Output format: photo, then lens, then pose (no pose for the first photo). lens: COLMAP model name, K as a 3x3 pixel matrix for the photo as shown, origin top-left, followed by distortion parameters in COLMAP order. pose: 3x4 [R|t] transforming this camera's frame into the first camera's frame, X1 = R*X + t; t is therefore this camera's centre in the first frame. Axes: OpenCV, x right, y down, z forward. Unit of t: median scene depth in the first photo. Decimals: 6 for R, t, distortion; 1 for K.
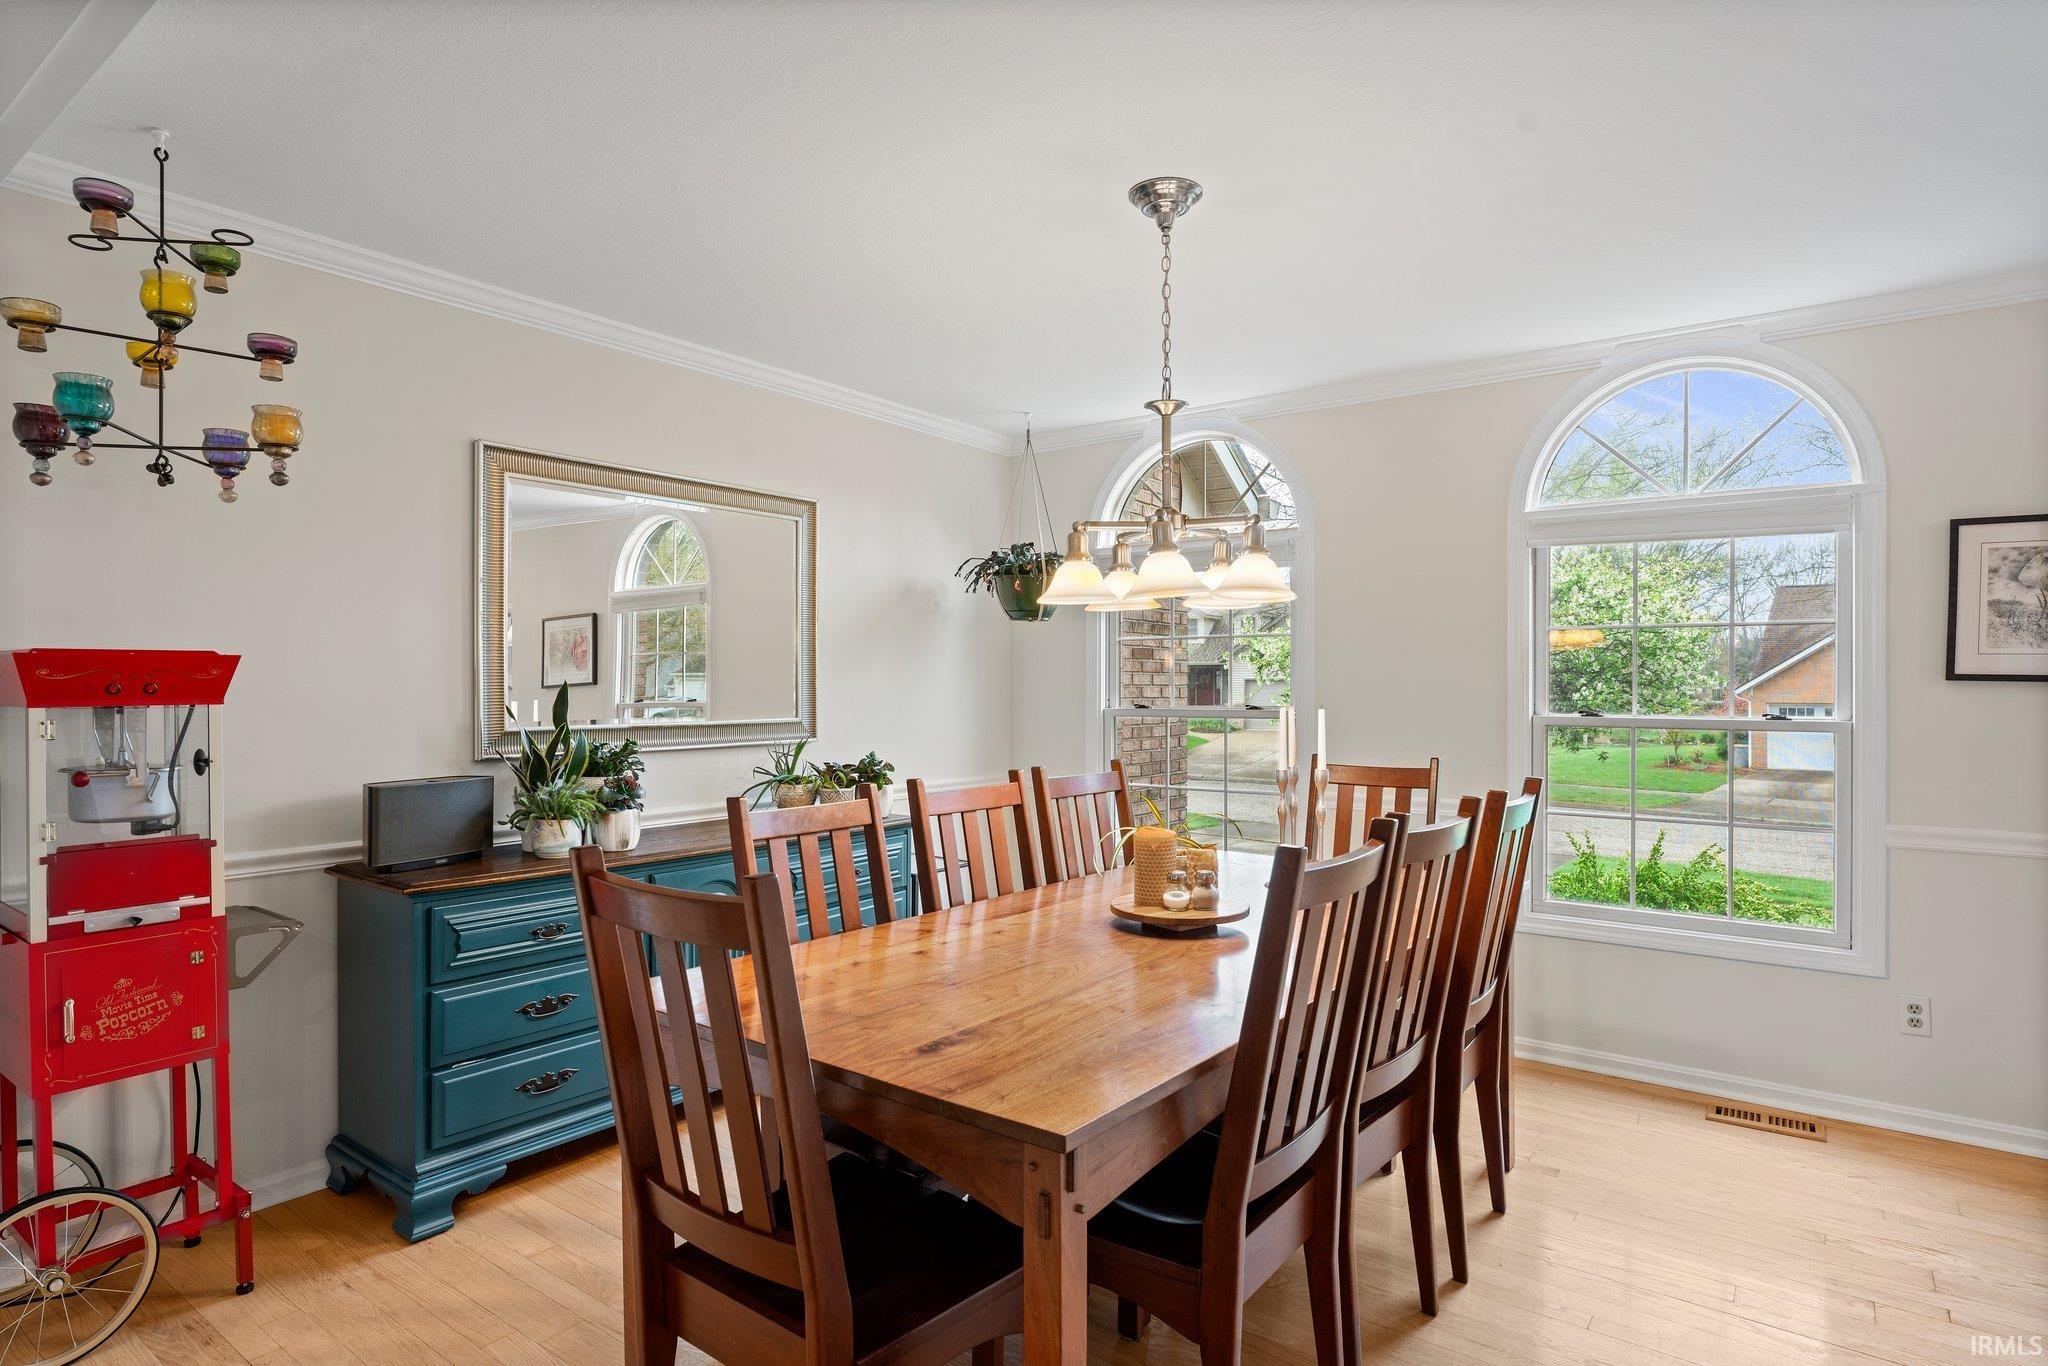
lens RADIAL K [[1126.8, 0, 1020.4], [0, 1126.8, 680.0], [0, 0, 1]] dist [-0.043410, 0.000812]
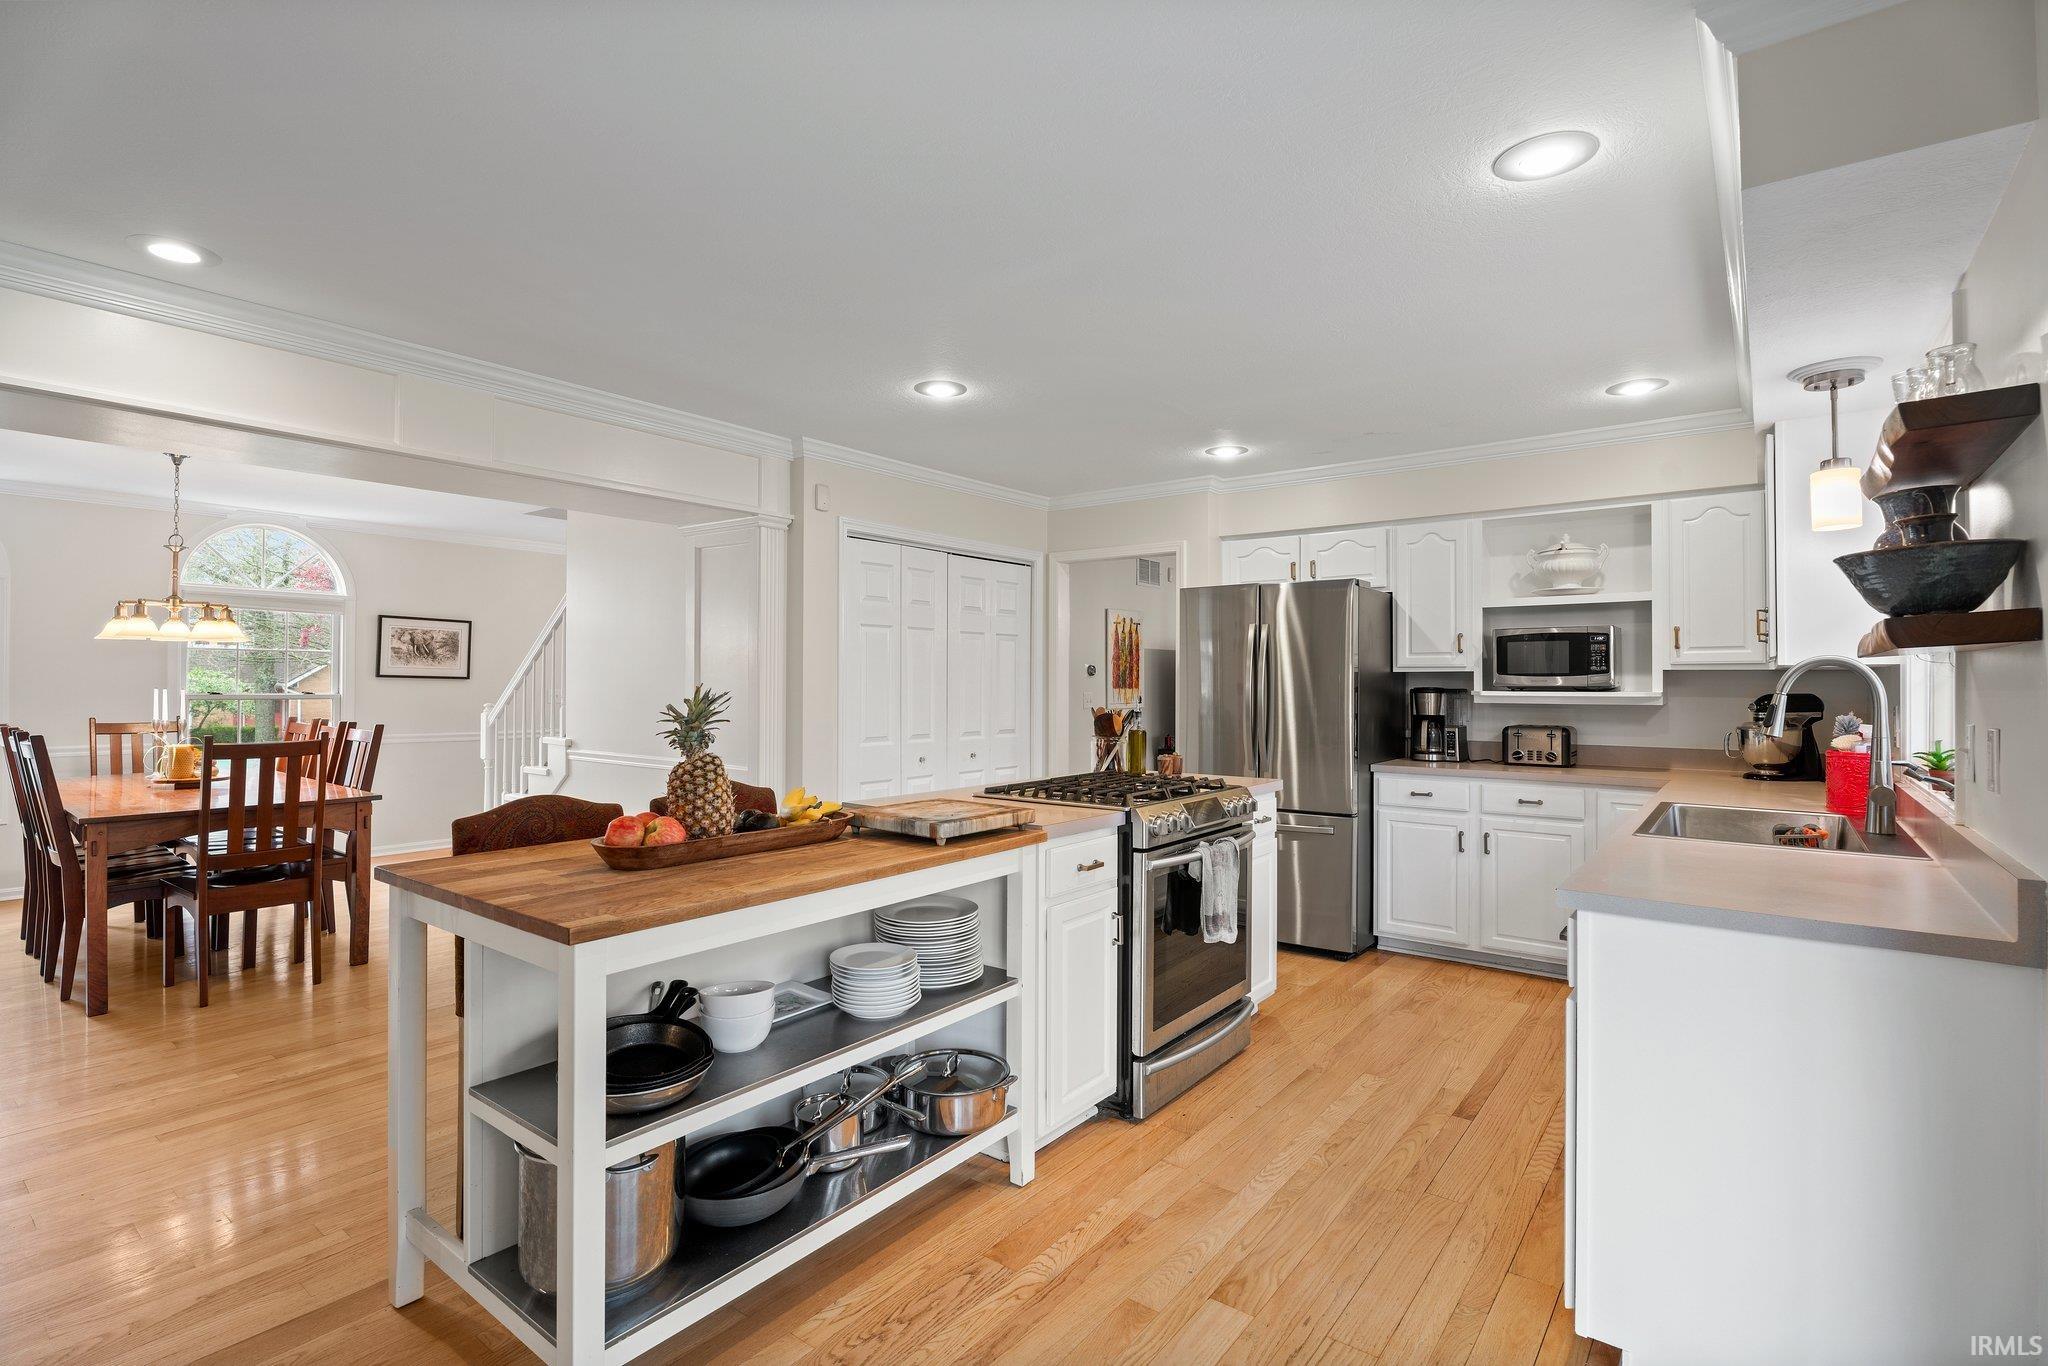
lens RADIAL K [[953.4, 0, 1012.4], [0, 953.4, 678.6], [0, 0, 1]] dist [-0.003721, -0.000449]
pose [[0.012926, 0.005320, 0.999902, -1.390142], [0.000665, 0.999986, -0.005329, 0.016540], [-0.999916, 0.000734, 0.012922, -0.530797]]
